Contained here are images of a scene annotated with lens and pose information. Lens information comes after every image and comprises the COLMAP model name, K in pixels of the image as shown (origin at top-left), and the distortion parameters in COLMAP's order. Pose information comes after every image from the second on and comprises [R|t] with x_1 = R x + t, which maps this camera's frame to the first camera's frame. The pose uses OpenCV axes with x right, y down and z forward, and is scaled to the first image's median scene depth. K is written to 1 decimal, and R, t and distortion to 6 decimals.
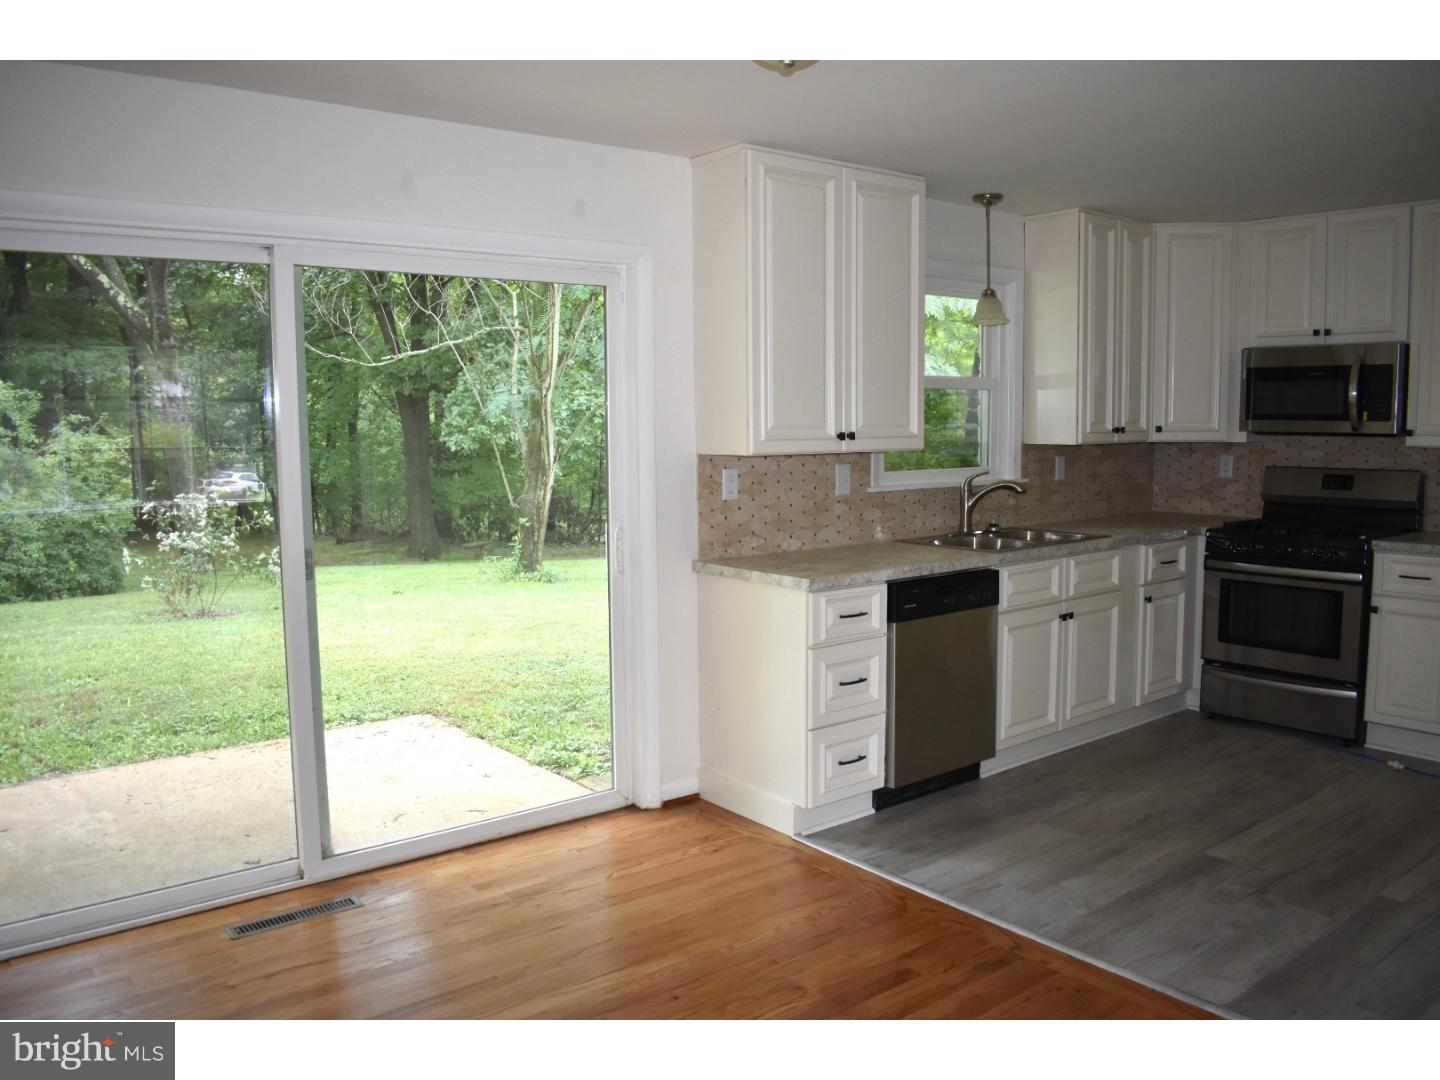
lens RADIAL K [[1171.9, 0, 723.8], [0, 1171.9, 540.3], [0, 0, 1]] dist [-0.074459, -0.008808]
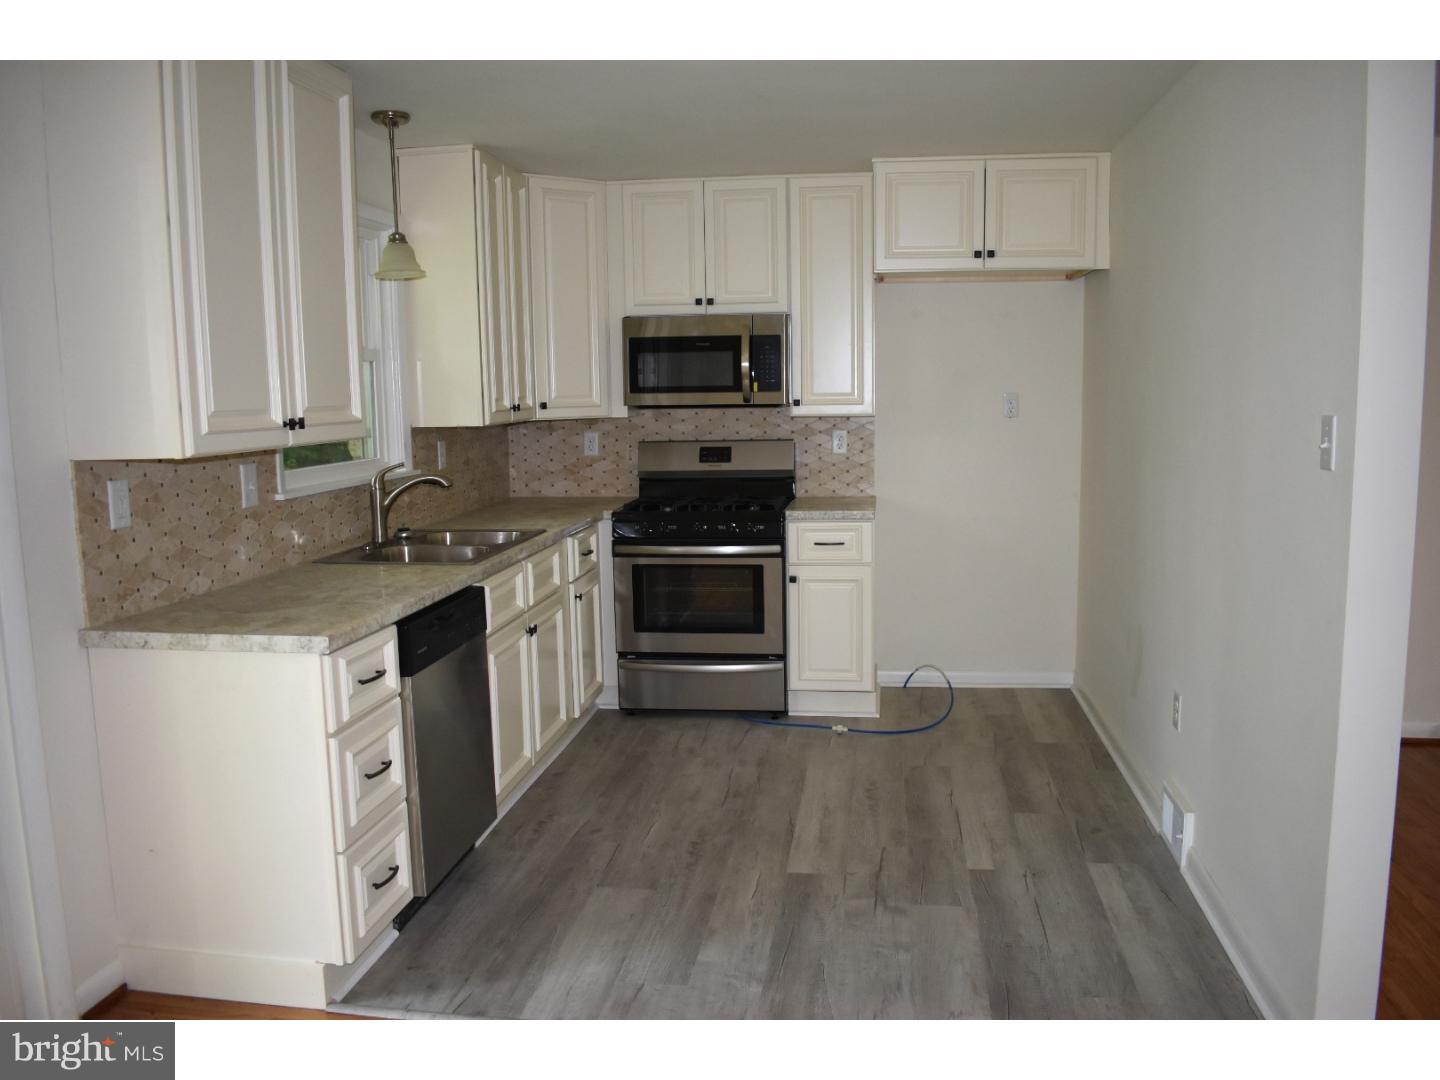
lens RADIAL K [[1171.9, 0, 720.1], [0, 1171.9, 538.2], [0, 0, 1]] dist [-0.074459, -0.008808]
pose [[0.724447, -0.093582, 0.682949, -0.174548], [0.084381, 0.995330, 0.046879, -0.028611], [-0.684147, 0.023667, 0.728960, 0.287894]]
